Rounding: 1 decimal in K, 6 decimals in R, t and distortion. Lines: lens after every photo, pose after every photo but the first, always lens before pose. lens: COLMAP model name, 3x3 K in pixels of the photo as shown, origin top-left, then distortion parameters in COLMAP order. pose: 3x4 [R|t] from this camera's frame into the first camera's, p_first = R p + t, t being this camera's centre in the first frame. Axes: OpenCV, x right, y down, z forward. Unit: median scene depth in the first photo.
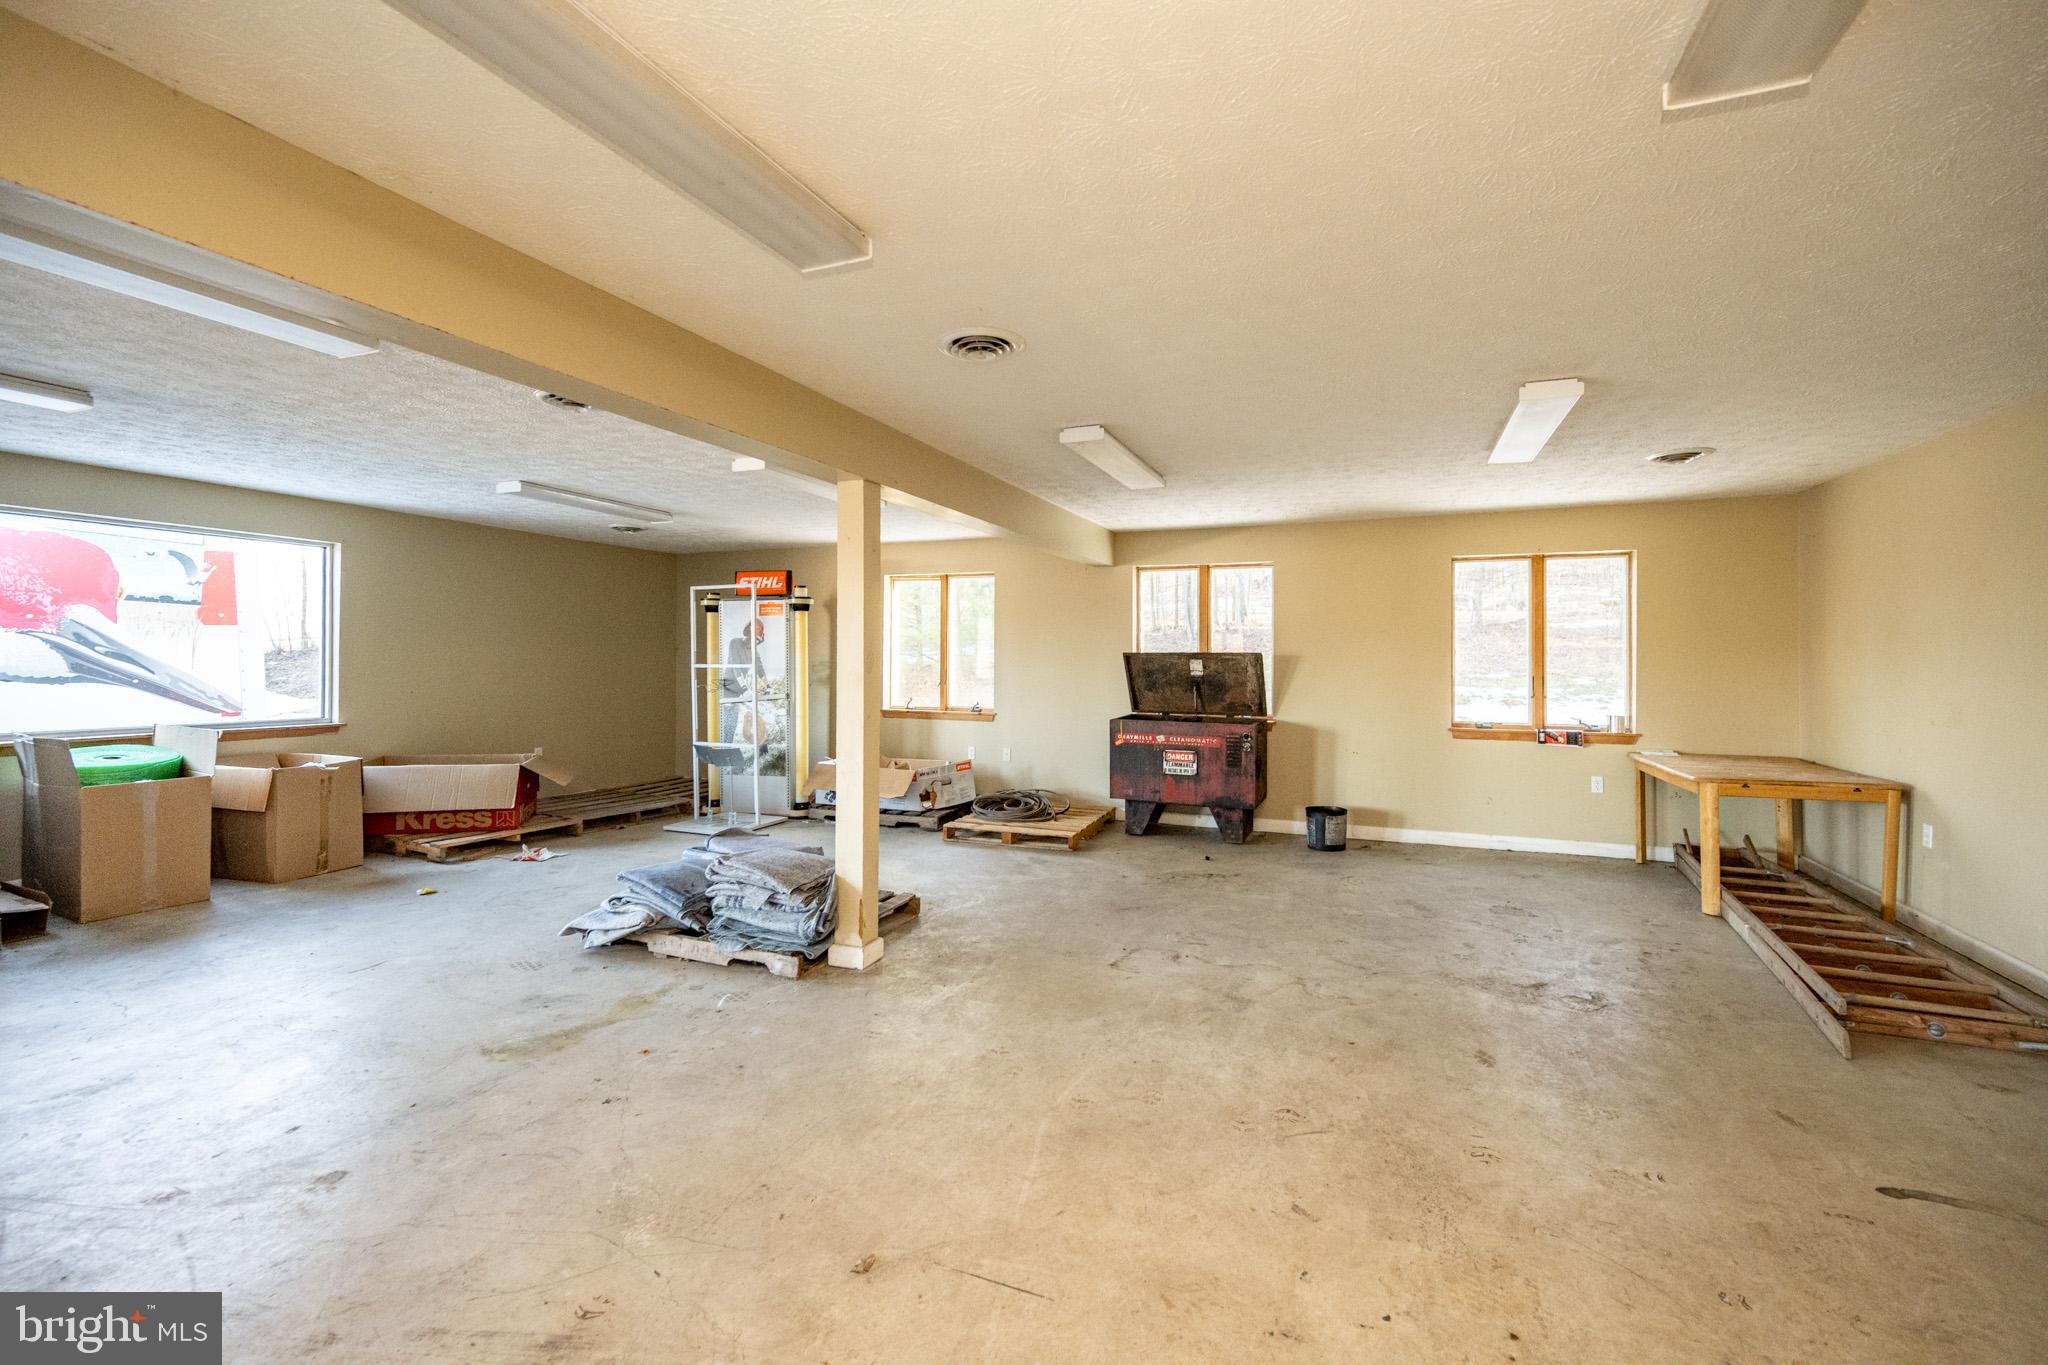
lens RADIAL K [[838.7, 0, 1022.8], [0, 838.7, 654.6], [0, 0, 1]] dist [-0.001158, -0.000241]
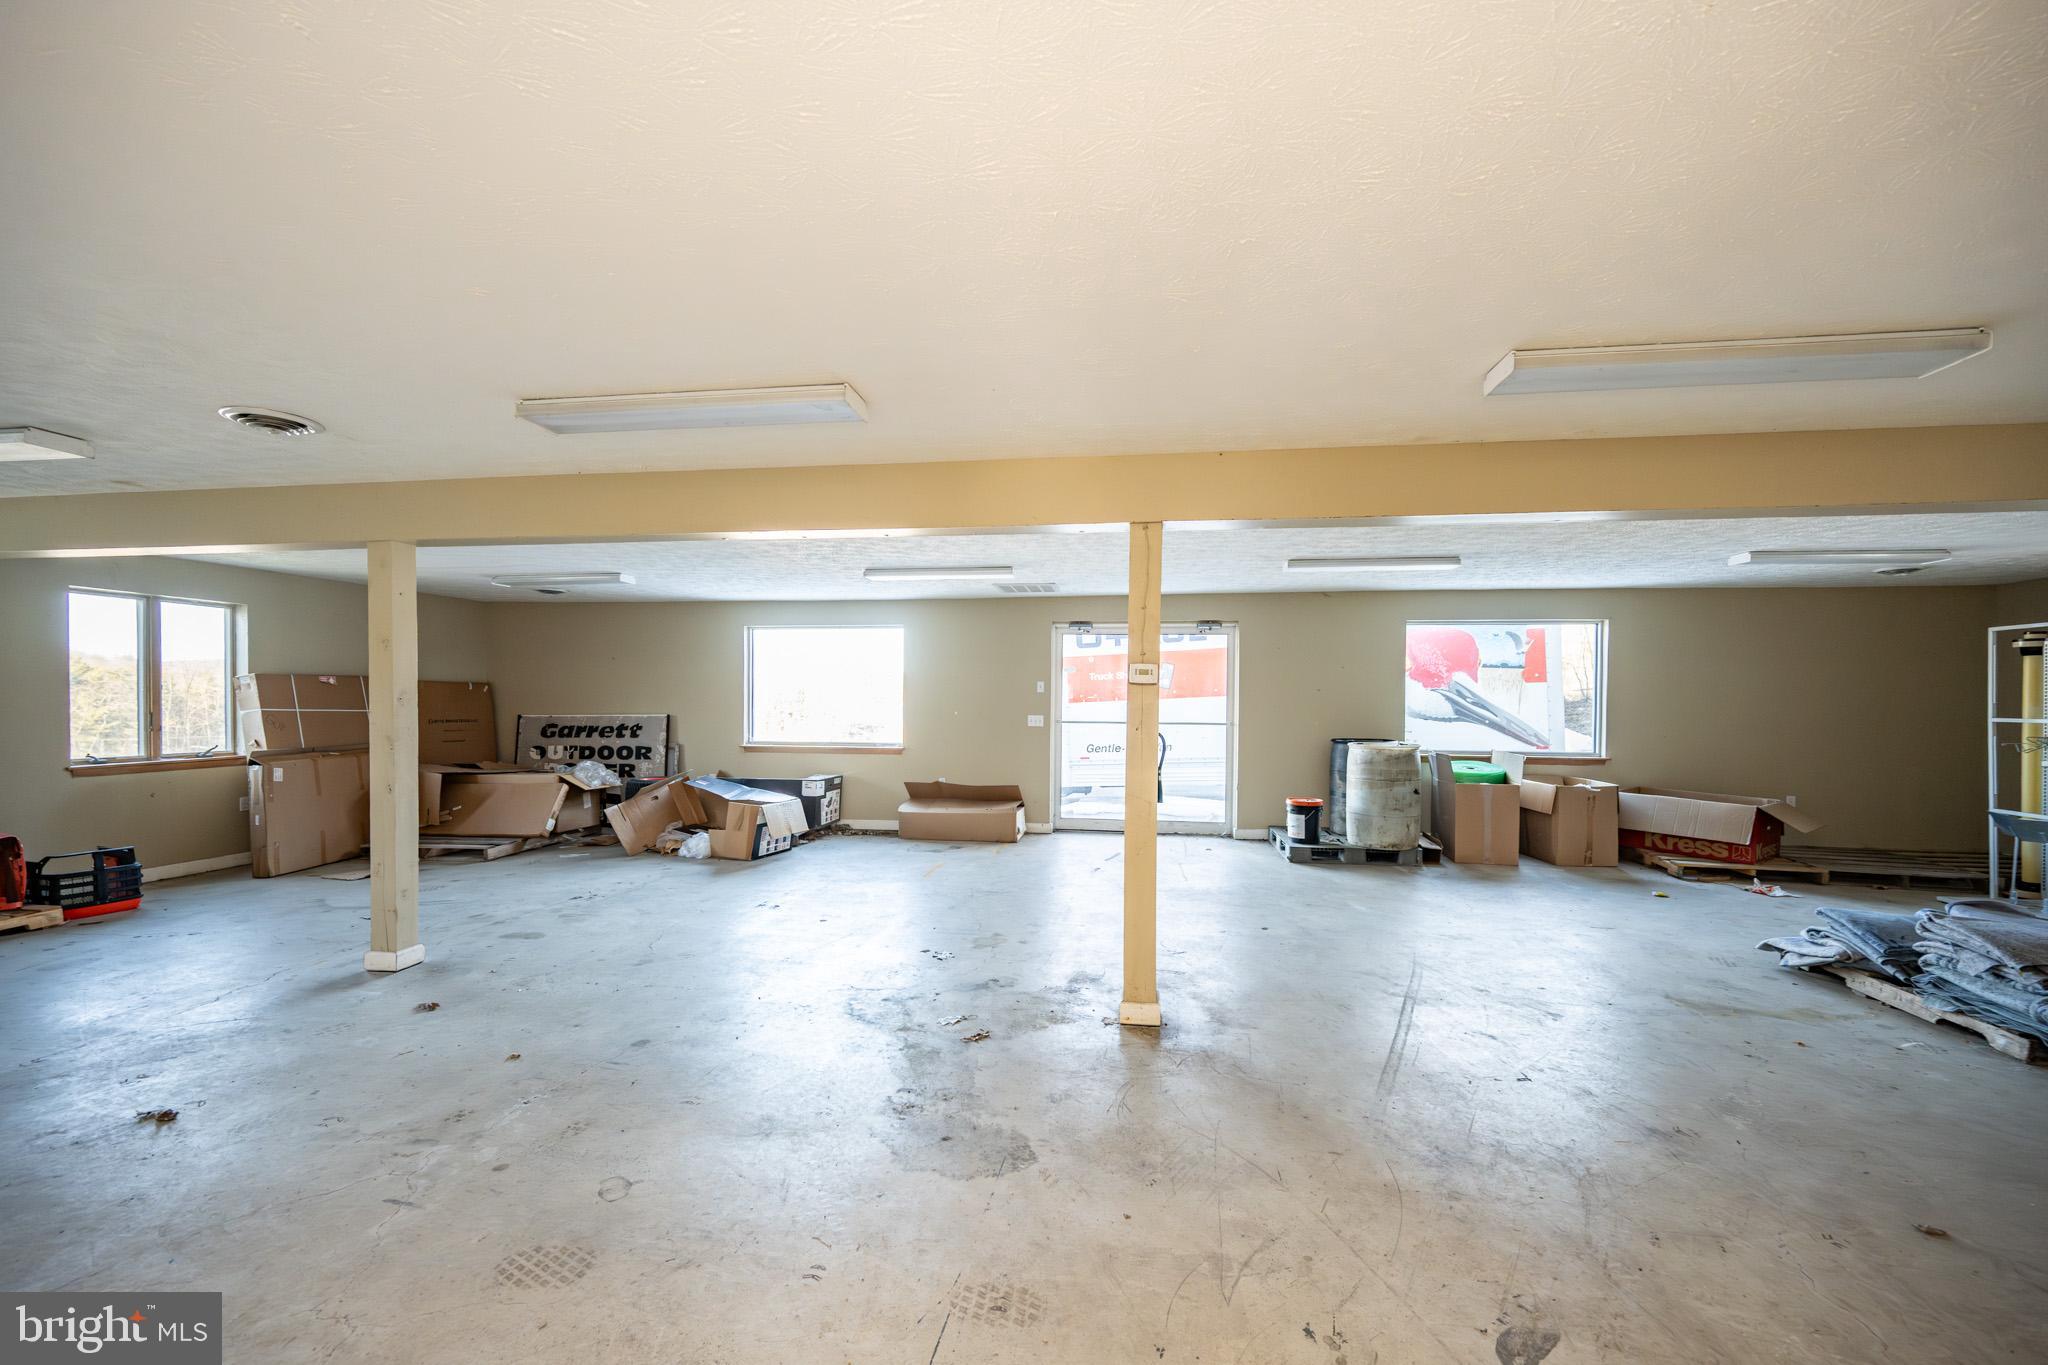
lens RADIAL K [[835.2, 0, 1018.8], [0, 835.2, 709.6], [0, 0, 1]] dist [-0.001238, -0.000195]
pose [[0.231999, 0.011198, -0.972651, 0.334408], [0.000675, 0.999932, 0.011673, -0.012968], [0.972716, -0.003364, 0.231976, -0.270763]]
